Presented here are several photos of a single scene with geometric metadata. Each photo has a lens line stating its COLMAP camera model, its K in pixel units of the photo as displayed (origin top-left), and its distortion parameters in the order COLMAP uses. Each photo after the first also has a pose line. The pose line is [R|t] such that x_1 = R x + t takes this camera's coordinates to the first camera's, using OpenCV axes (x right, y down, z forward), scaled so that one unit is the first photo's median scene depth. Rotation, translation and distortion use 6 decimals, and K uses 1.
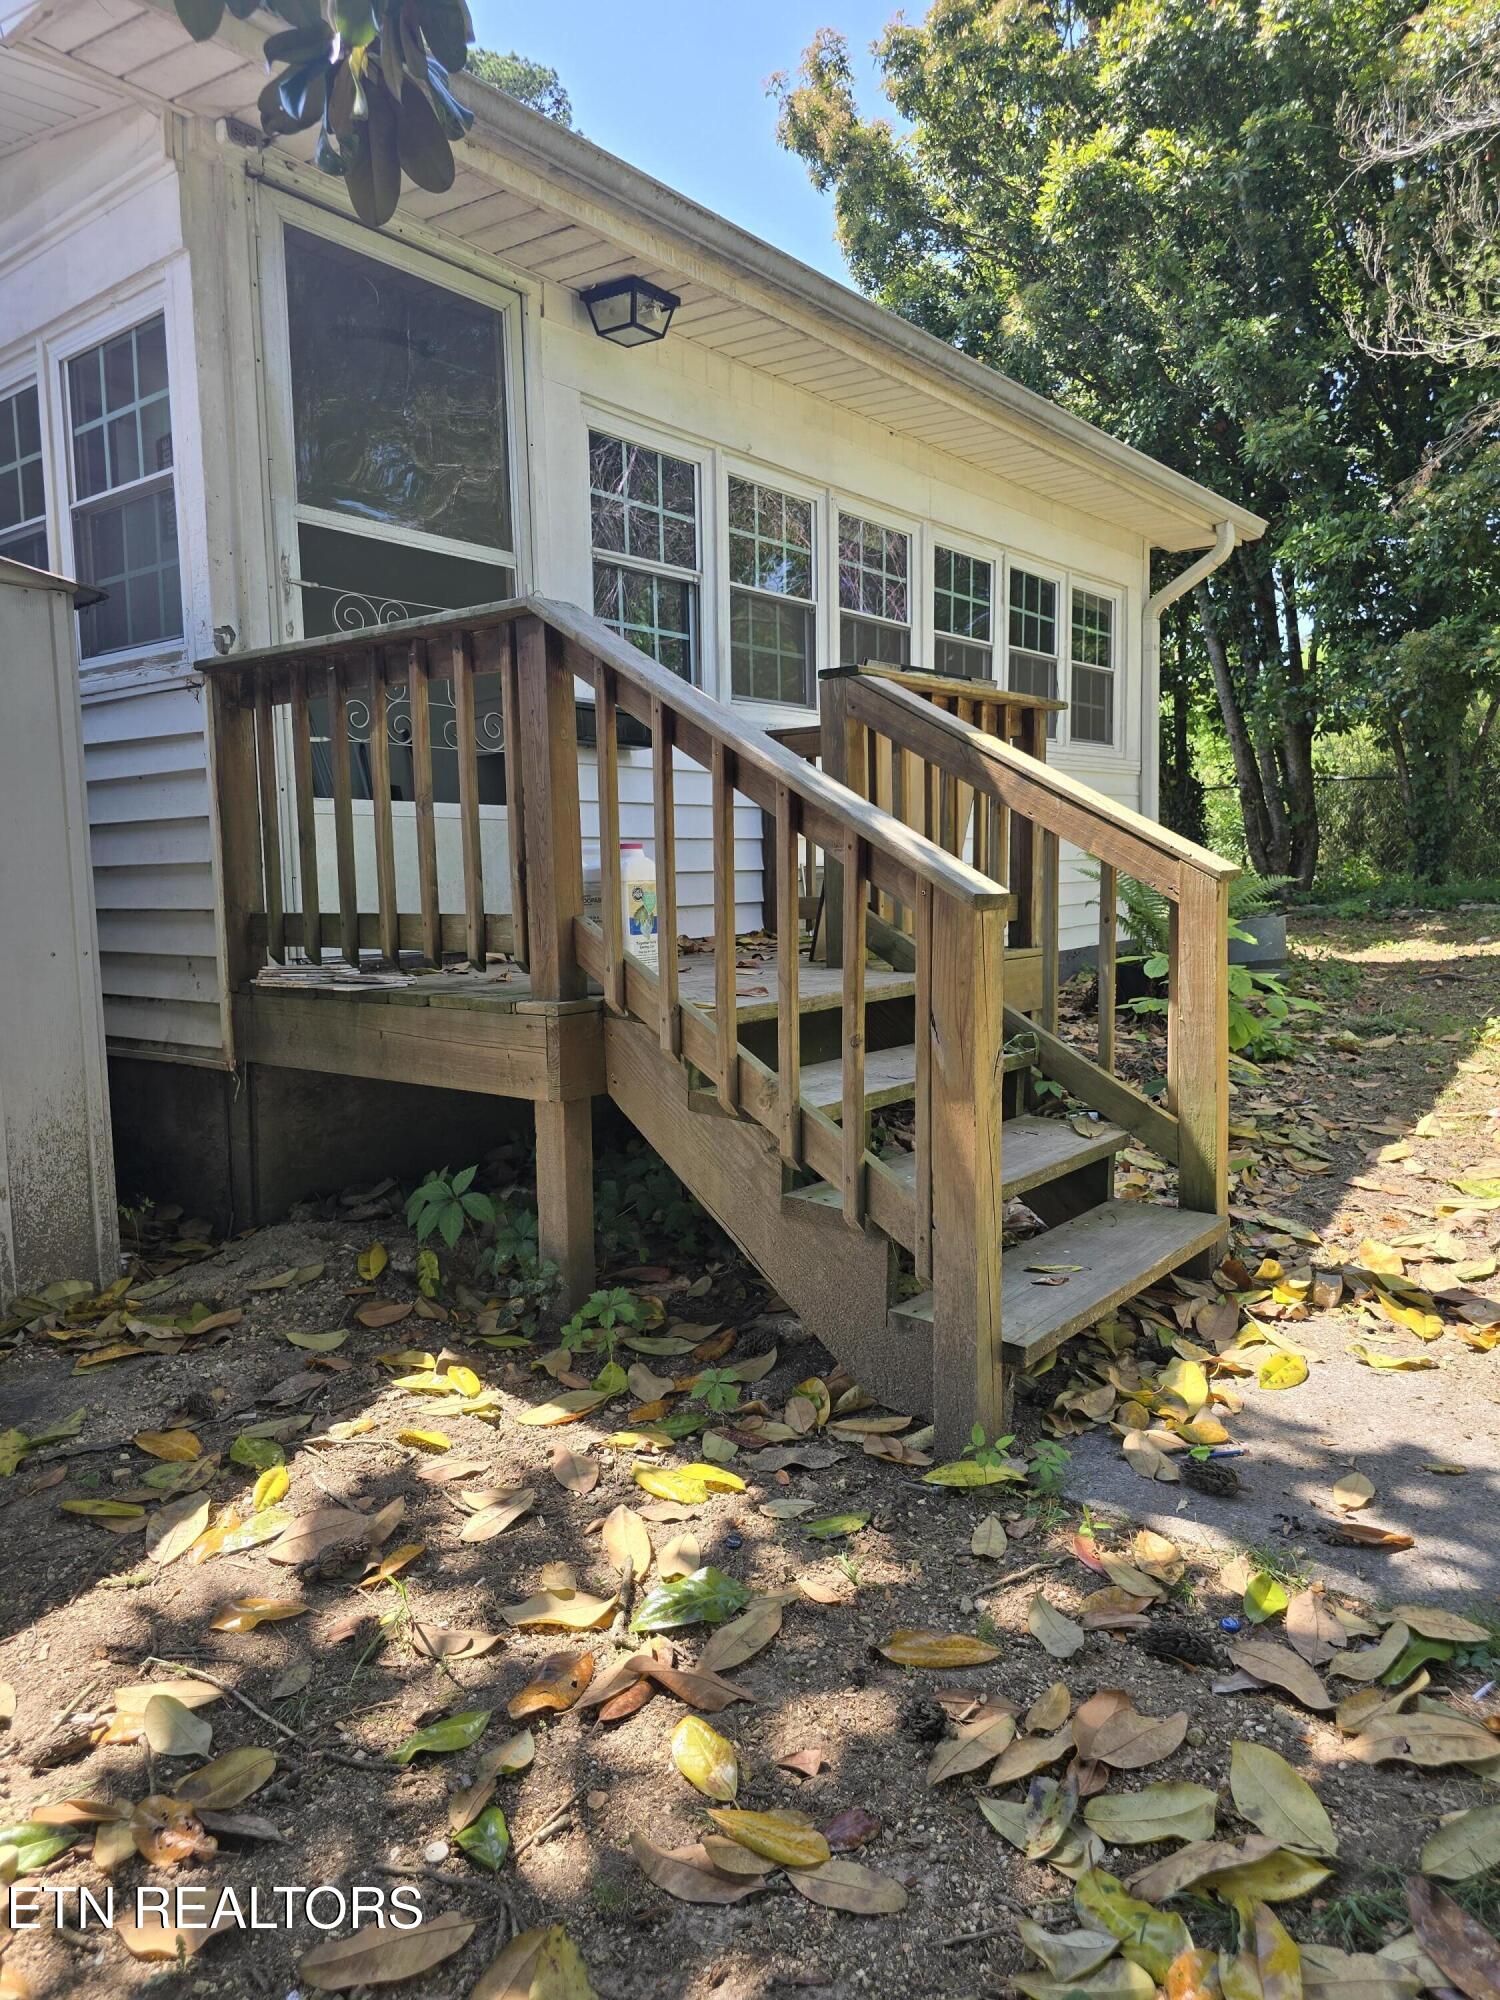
lens RADIAL K [[1351.4, 0, 762.7], [0, 1351.4, 990.0], [0, 0, 1]] dist [0.024451, 0.002735]
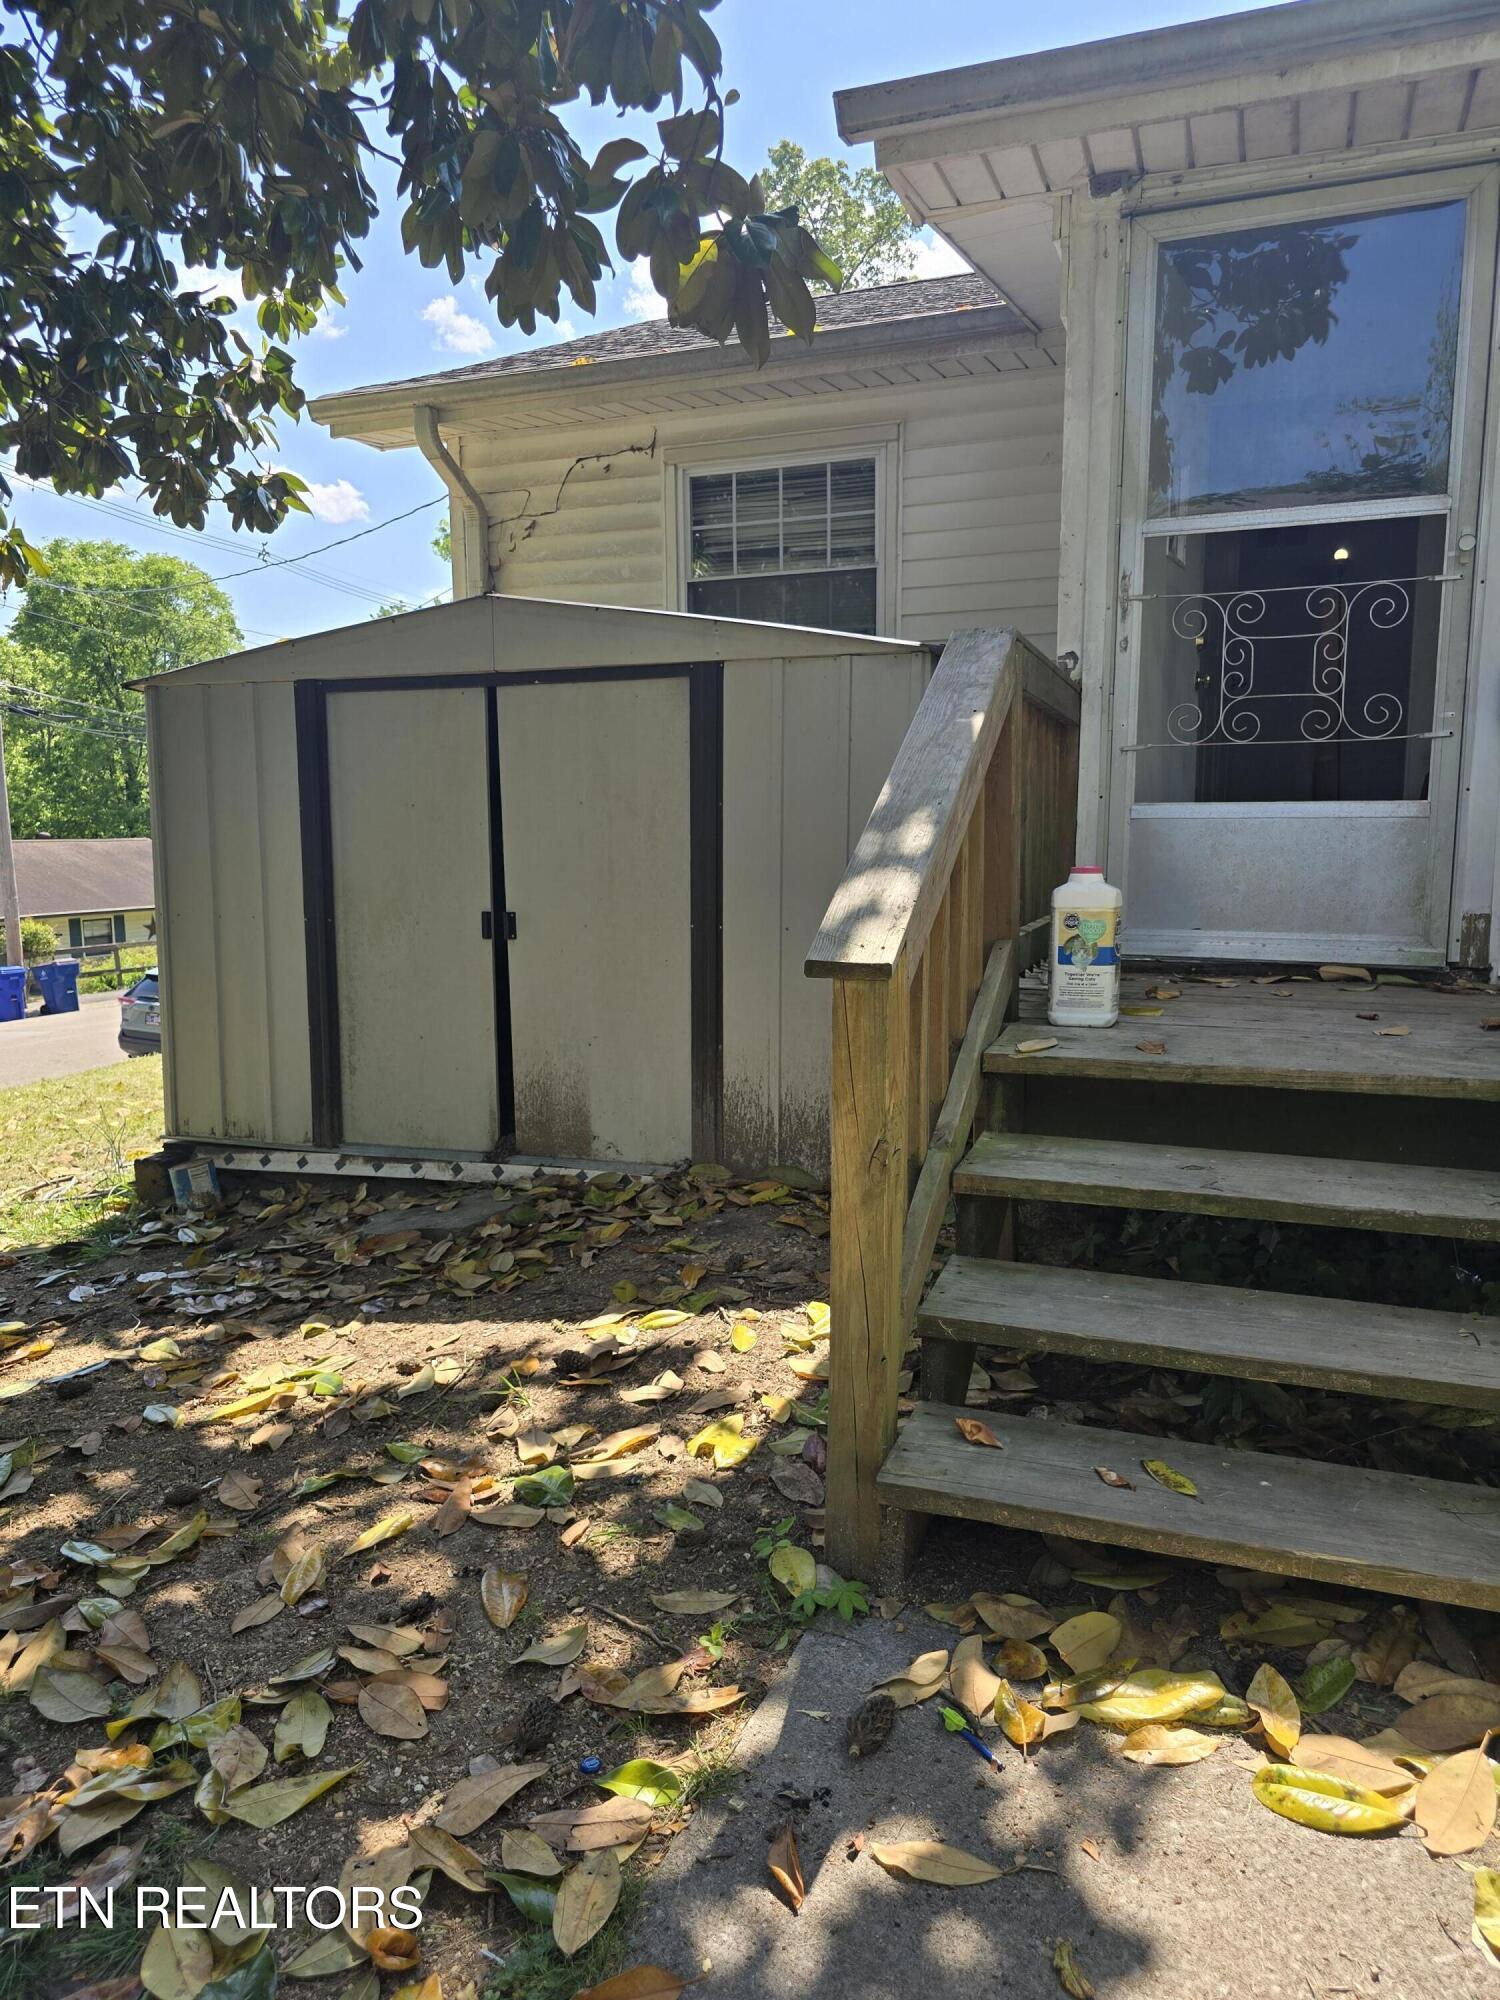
lens RADIAL K [[1351.4, 0, 762.4], [0, 1351.4, 1012.4], [0, 0, 1]] dist [0.024451, 0.002735]
pose [[0.297100, 0.144632, -0.943829, 1.065494], [-0.083182, 0.988624, 0.125312, -0.156119], [0.951216, 0.041279, 0.305751, 0.724619]]
